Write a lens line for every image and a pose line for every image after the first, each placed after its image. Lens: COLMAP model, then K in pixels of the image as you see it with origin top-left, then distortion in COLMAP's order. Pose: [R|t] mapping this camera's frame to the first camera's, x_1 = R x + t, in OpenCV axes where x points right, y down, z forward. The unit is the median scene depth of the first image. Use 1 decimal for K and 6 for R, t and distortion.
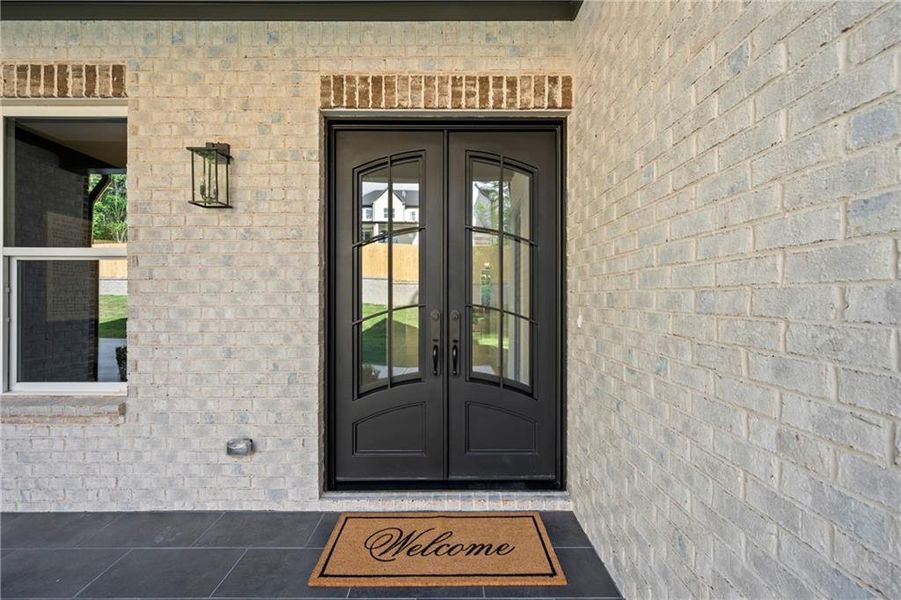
lens RADIAL K [[356.9, 0, 456.6], [0, 356.9, 304.7], [0, 0, 1]] dist [-0.001166, -0.000254]
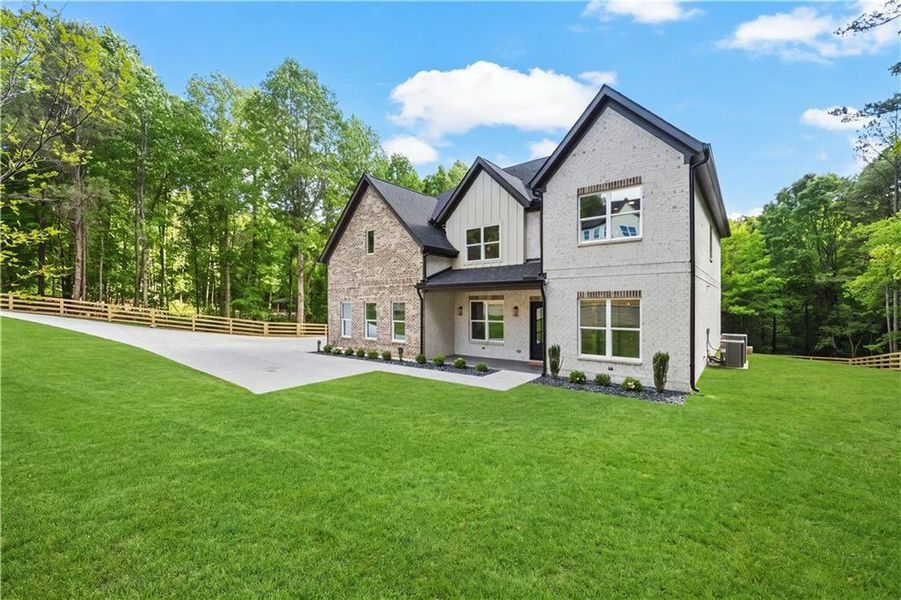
lens RADIAL K [[361.4, 0, 455.7], [0, 361.4, 304.1], [0, 0, 1]] dist [0.001500, 0.000727]
pose [[0.784649, -0.005442, -0.619916, 2.730384], [0.000533, 0.999967, -0.008104, -0.438689], [0.619939, 0.006028, 0.784626, -5.158574]]
